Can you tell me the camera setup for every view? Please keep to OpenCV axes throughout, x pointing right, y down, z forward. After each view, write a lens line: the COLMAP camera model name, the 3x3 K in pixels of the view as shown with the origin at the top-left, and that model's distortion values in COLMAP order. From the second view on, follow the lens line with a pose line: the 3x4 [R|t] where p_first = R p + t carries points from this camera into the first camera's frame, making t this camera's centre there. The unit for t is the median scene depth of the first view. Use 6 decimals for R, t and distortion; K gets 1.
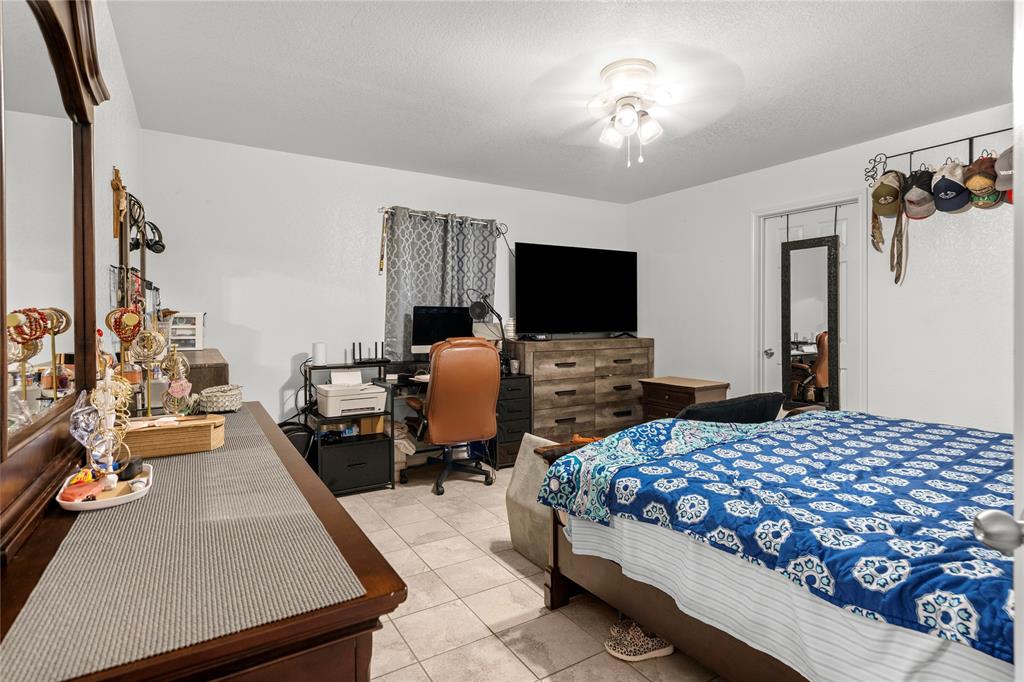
lens RADIAL K [[522.2, 0, 508.8], [0, 522.2, 335.1], [0, 0, 1]] dist [0.004085, 0.000455]
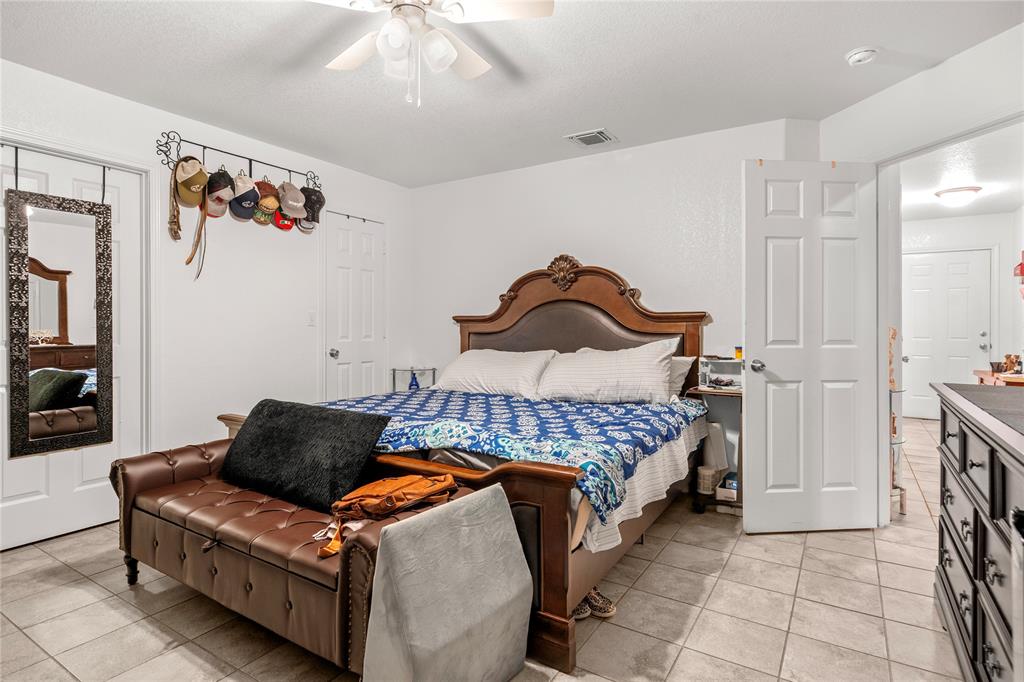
lens RADIAL K [[522.2, 0, 507.4], [0, 522.2, 332.6], [0, 0, 1]] dist [0.004085, 0.000455]
pose [[-0.432644, -0.005485, 0.901548, -0.412363], [0.019019, 0.999703, 0.015209, 0.000518], [-0.901364, 0.023727, -0.432412, 0.985292]]
